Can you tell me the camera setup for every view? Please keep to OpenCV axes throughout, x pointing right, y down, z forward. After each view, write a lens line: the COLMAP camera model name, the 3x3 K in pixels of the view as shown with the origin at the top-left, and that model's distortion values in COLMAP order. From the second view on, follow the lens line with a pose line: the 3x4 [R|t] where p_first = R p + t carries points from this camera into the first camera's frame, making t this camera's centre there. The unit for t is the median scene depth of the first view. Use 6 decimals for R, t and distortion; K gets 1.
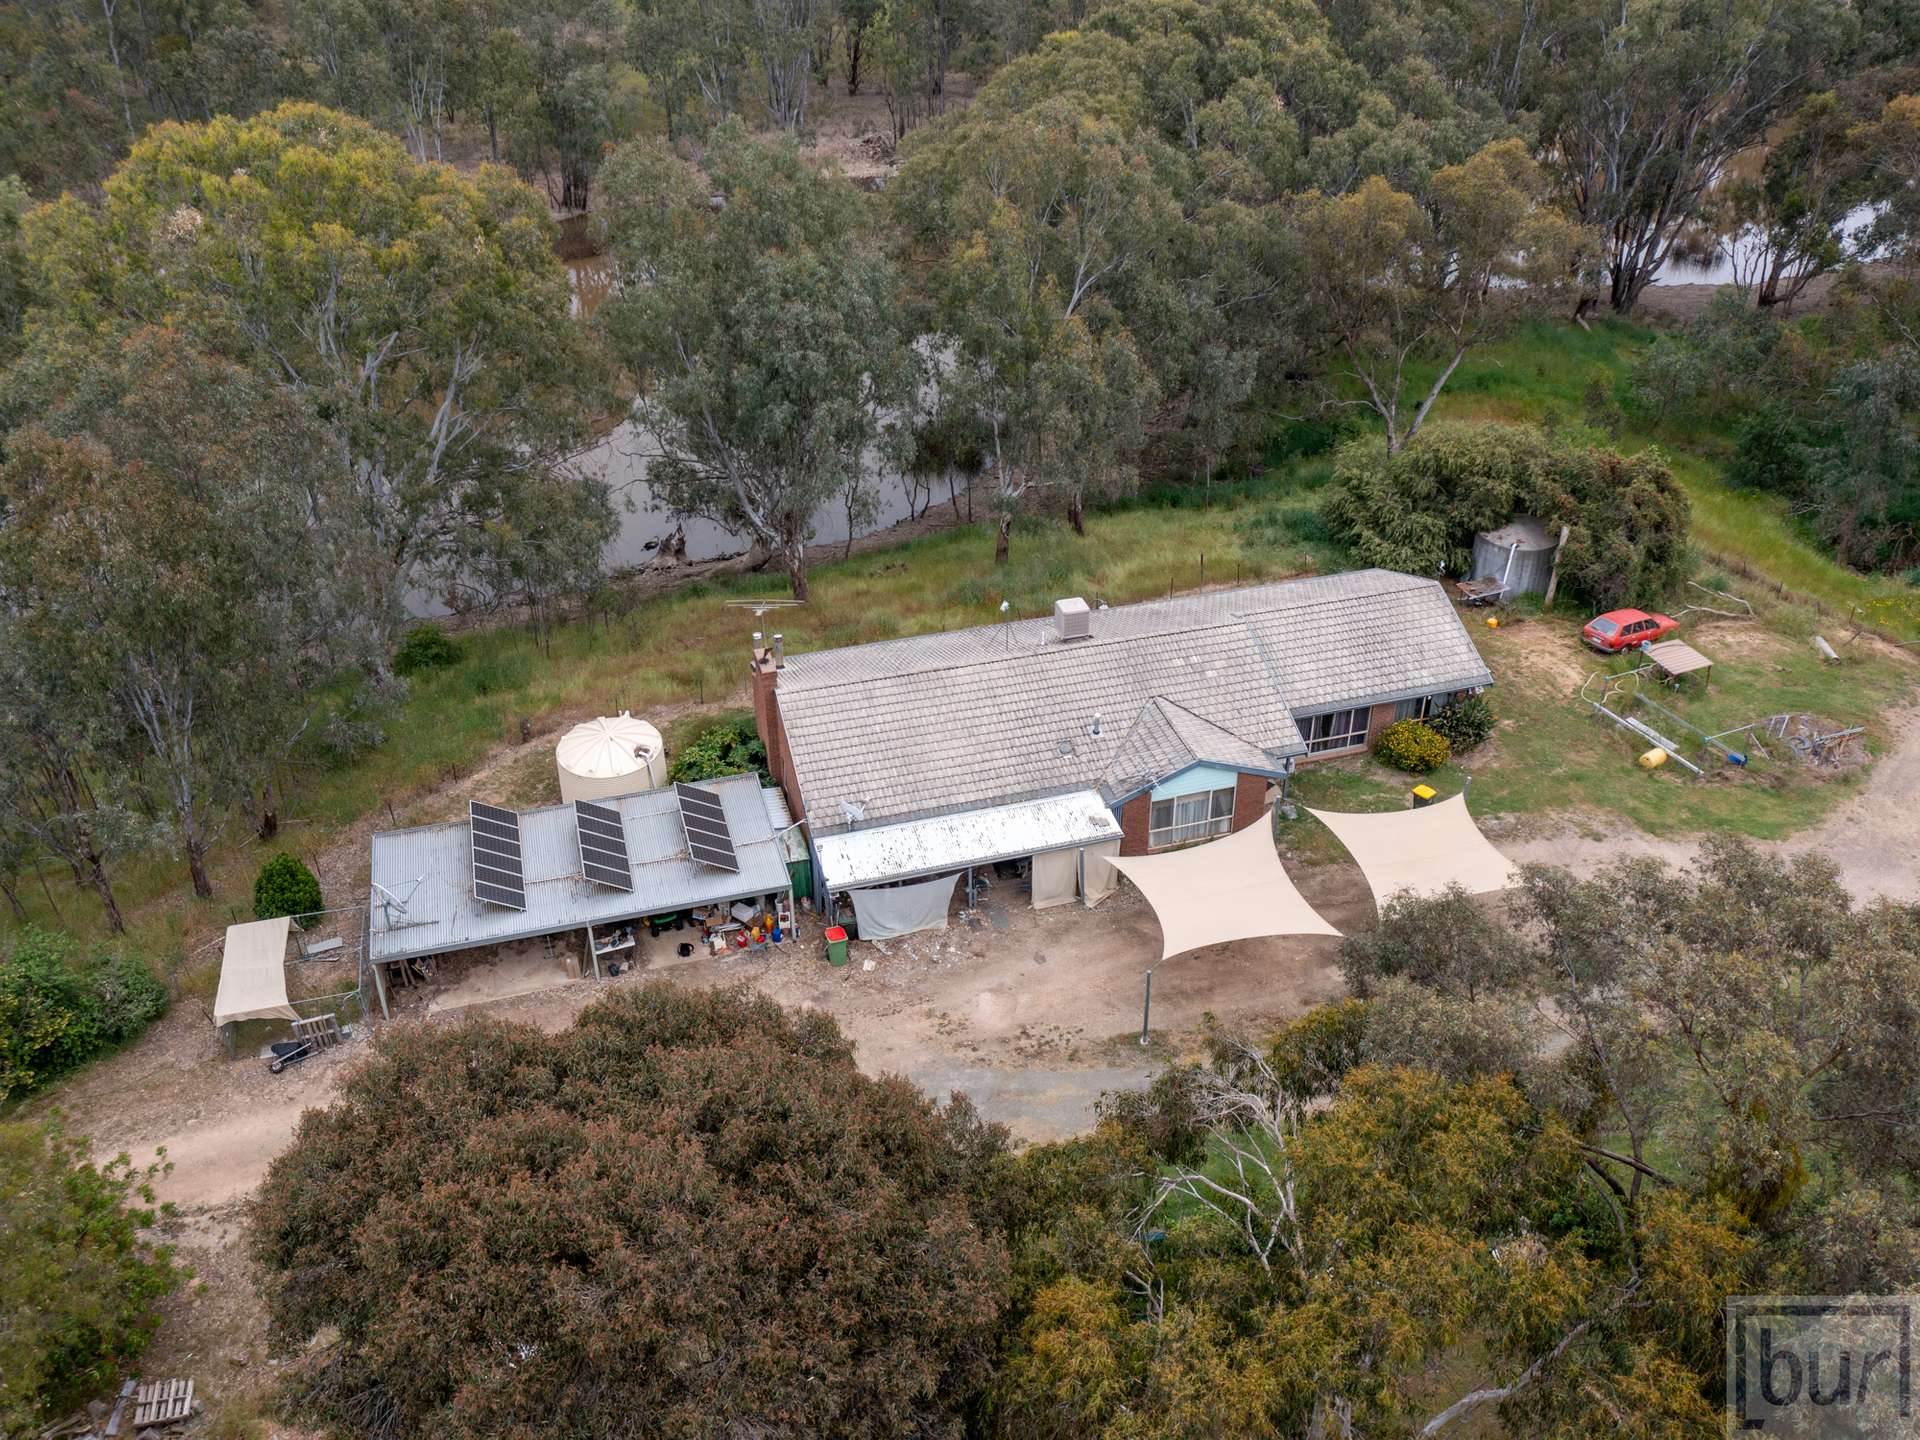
lens RADIAL K [[1688.7, 0, 958.1], [0, 1688.7, 723.1], [0, 0, 1]] dist [-0.008732, 0.011500]
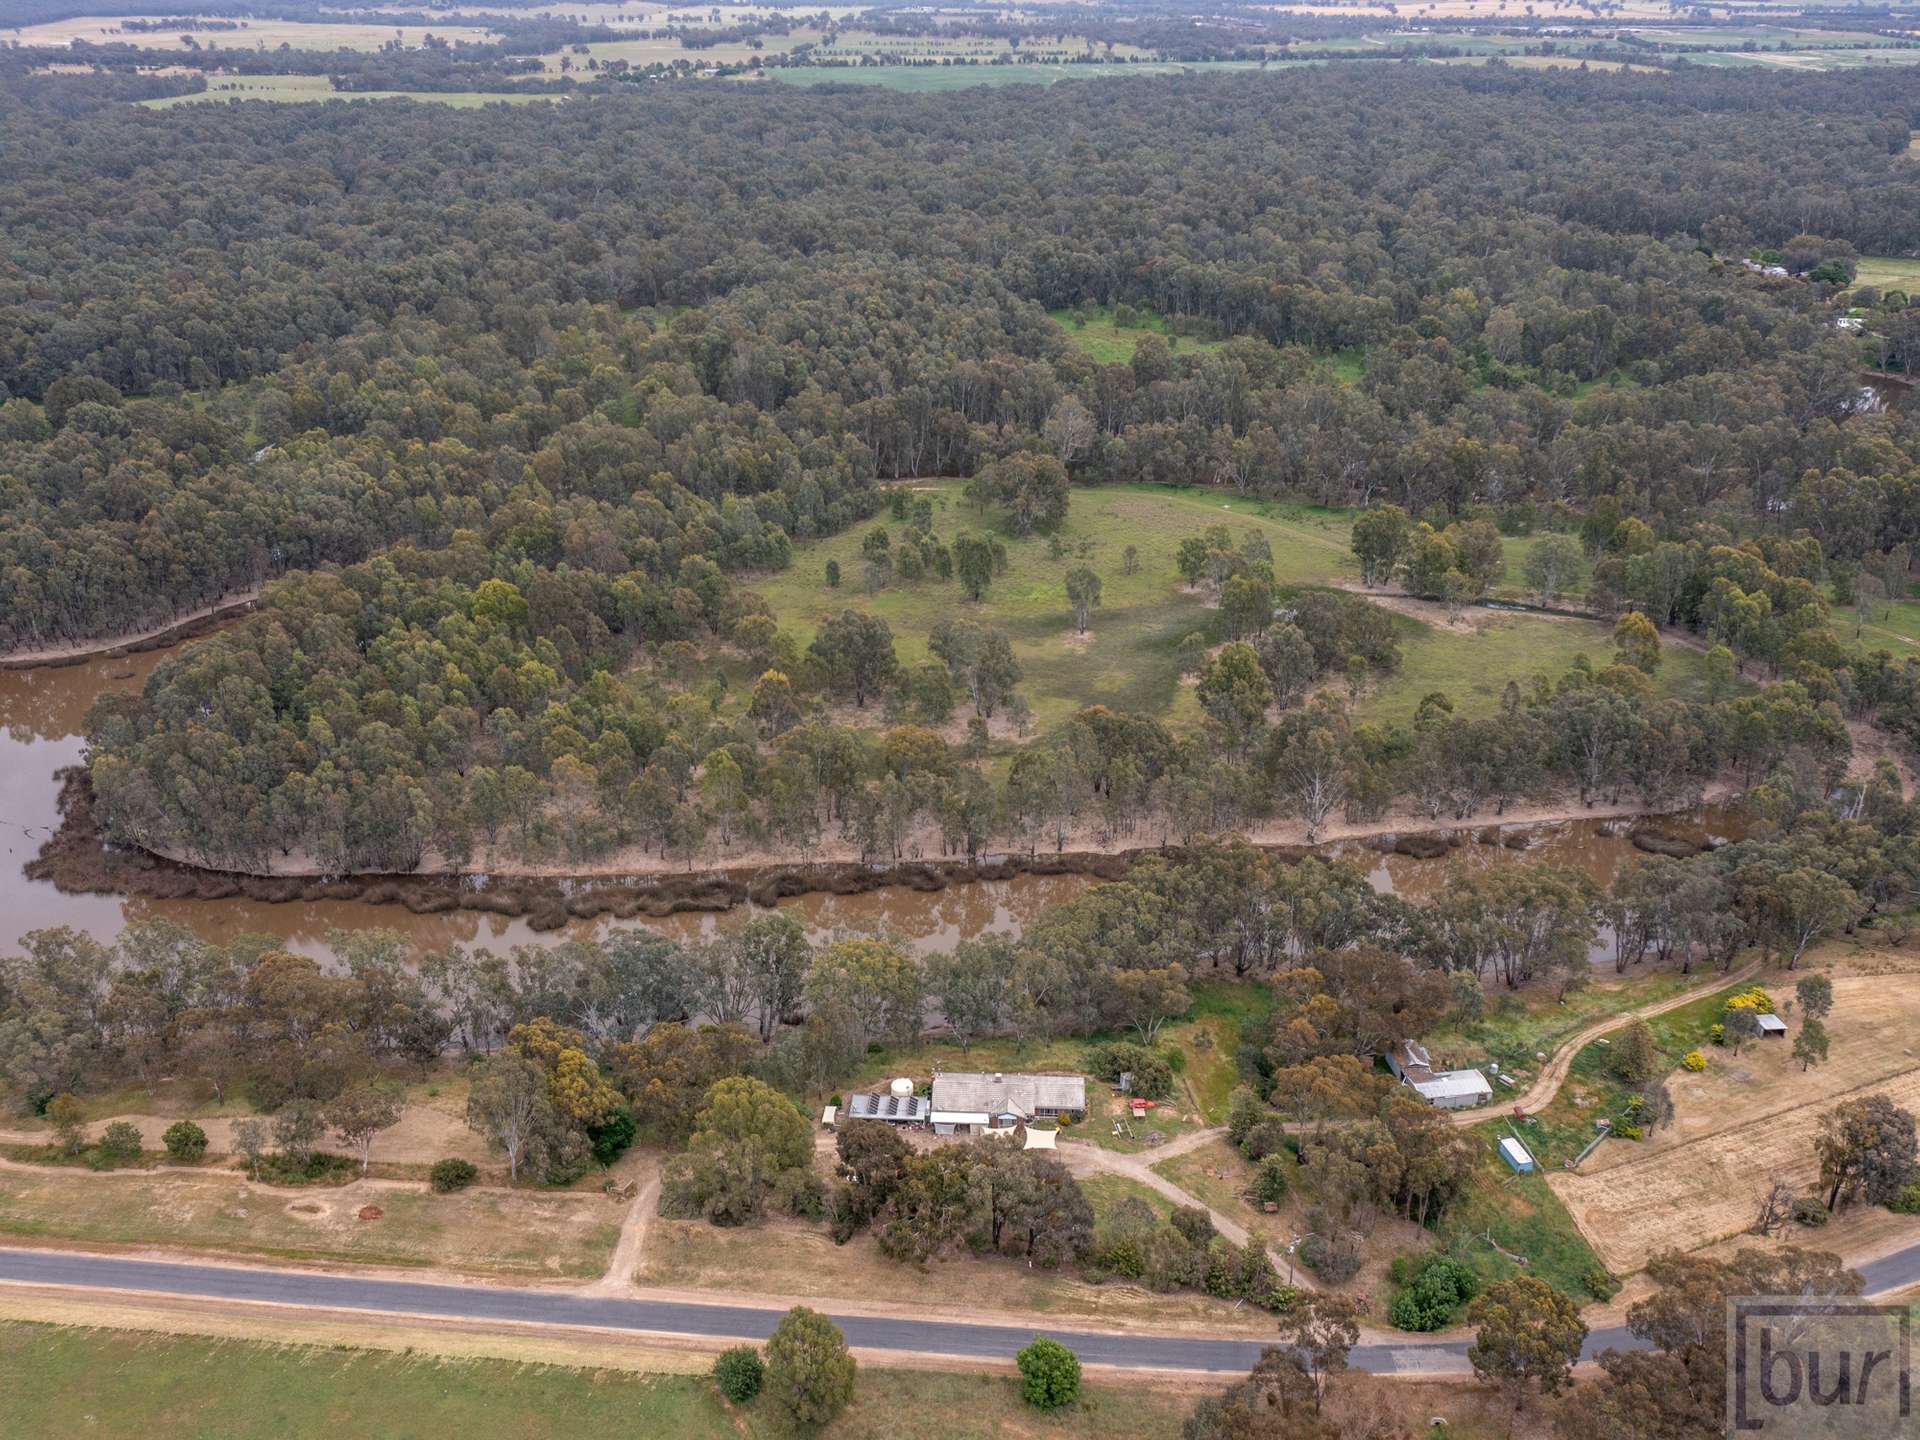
lens RADIAL K [[1688.7, 0, 971.6], [0, 1688.7, 717.4], [0, 0, 1]] dist [-0.008732, 0.011500]
pose [[0.947749, 0.138817, -0.287233, 1.309702], [-0.186657, 0.971457, -0.146393, -0.361631], [0.258712, 0.192358, 0.946608, -3.983781]]
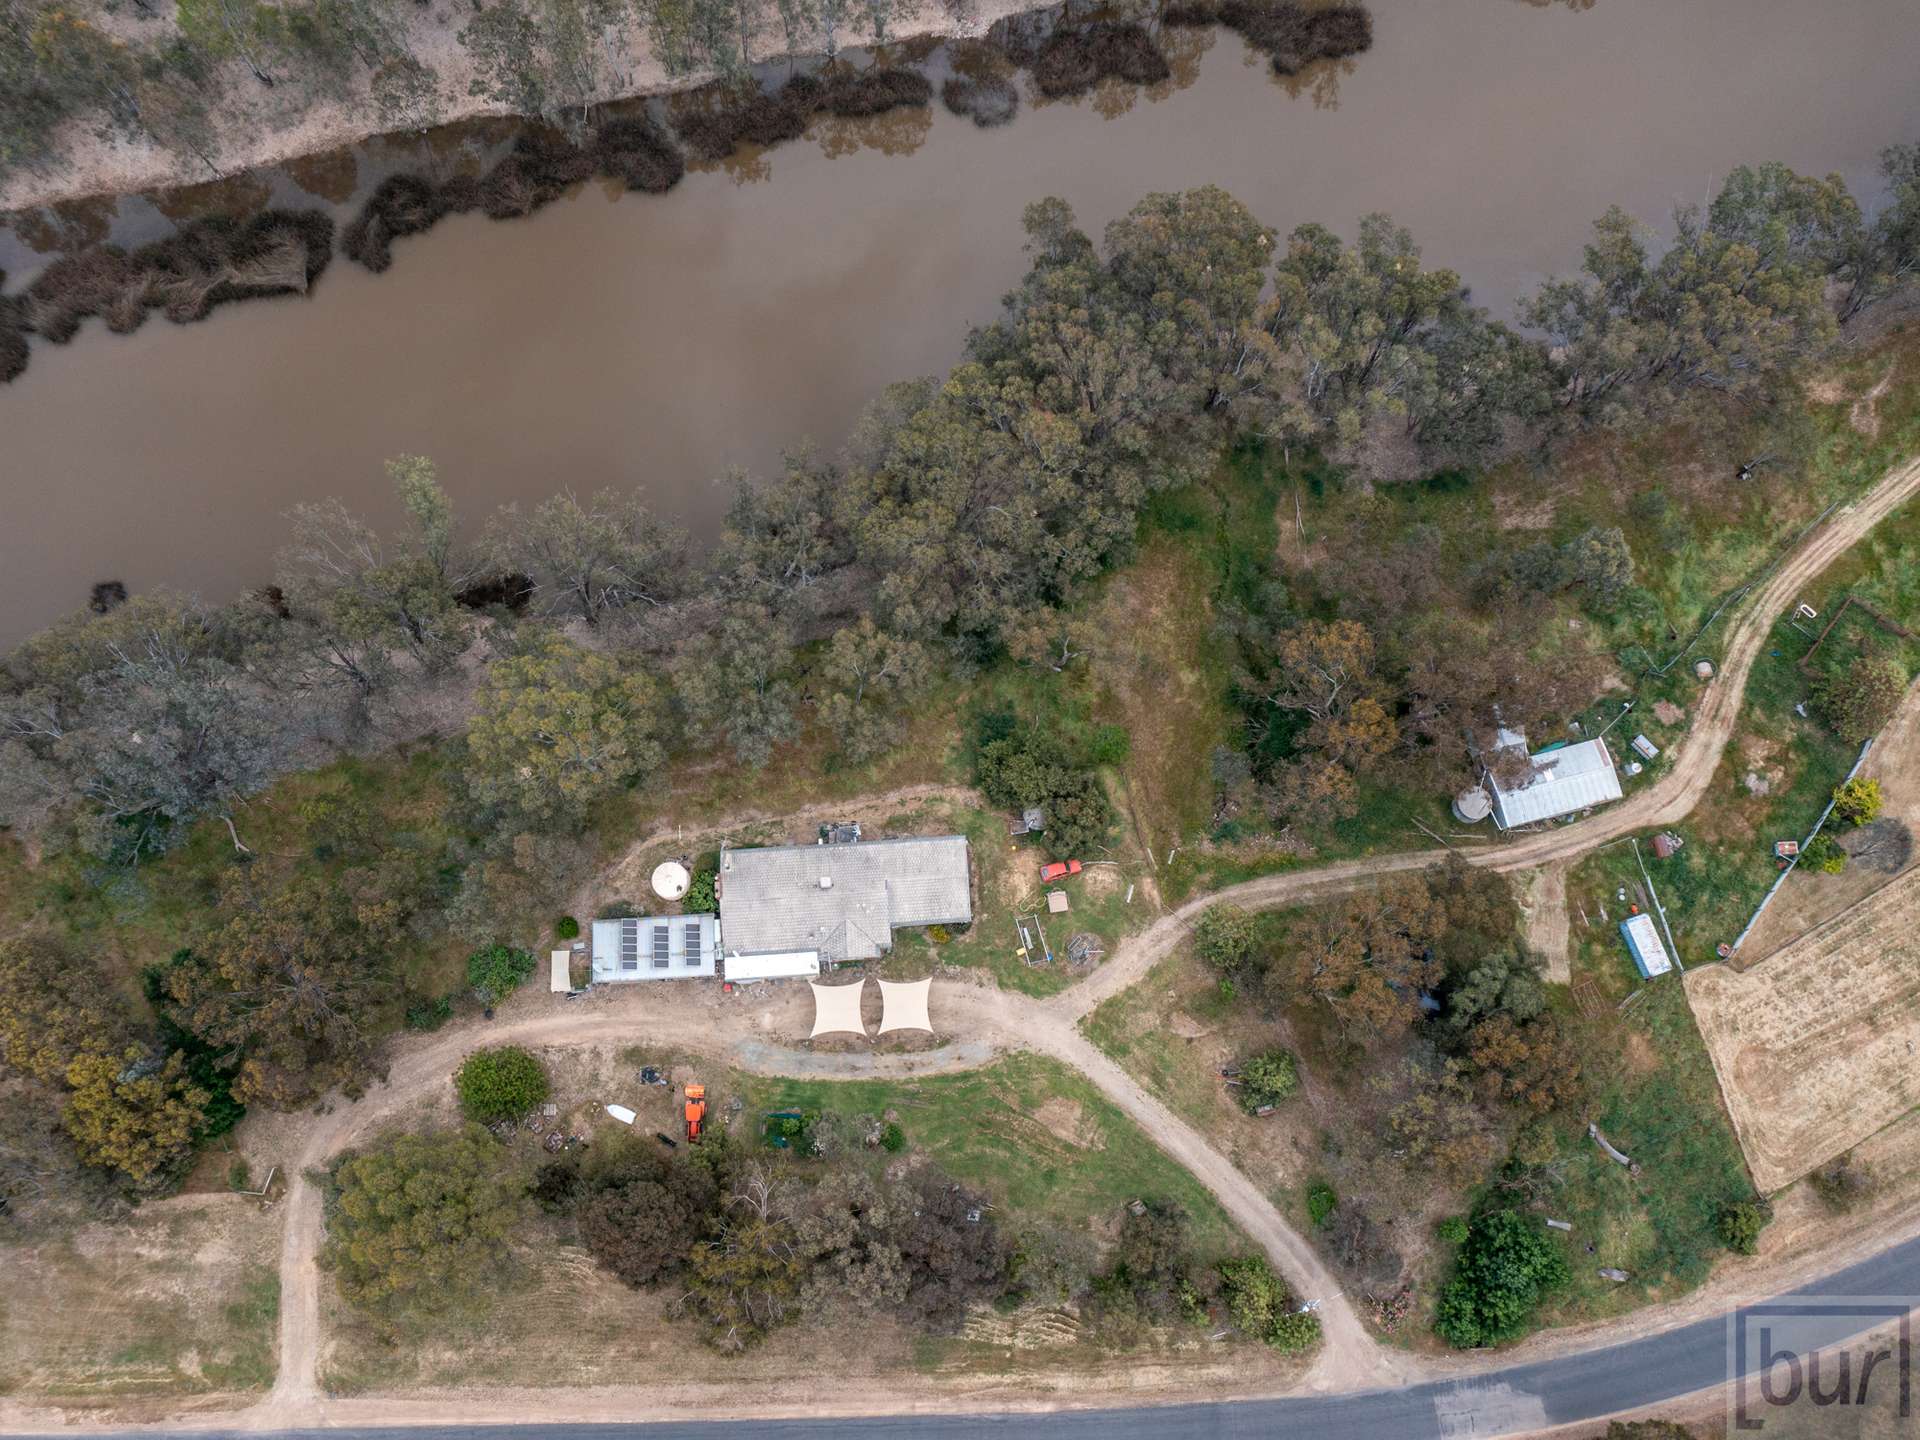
lens RADIAL K [[1688.7, 0, 963.4], [0, 1688.7, 717.5], [0, 0, 1]] dist [-0.008732, 0.011500]
pose [[0.977665, 0.205267, -0.045138, 0.395734], [-0.122977, 0.732873, 0.669159, -2.382026], [0.170437, -0.648662, 0.741747, -0.977563]]
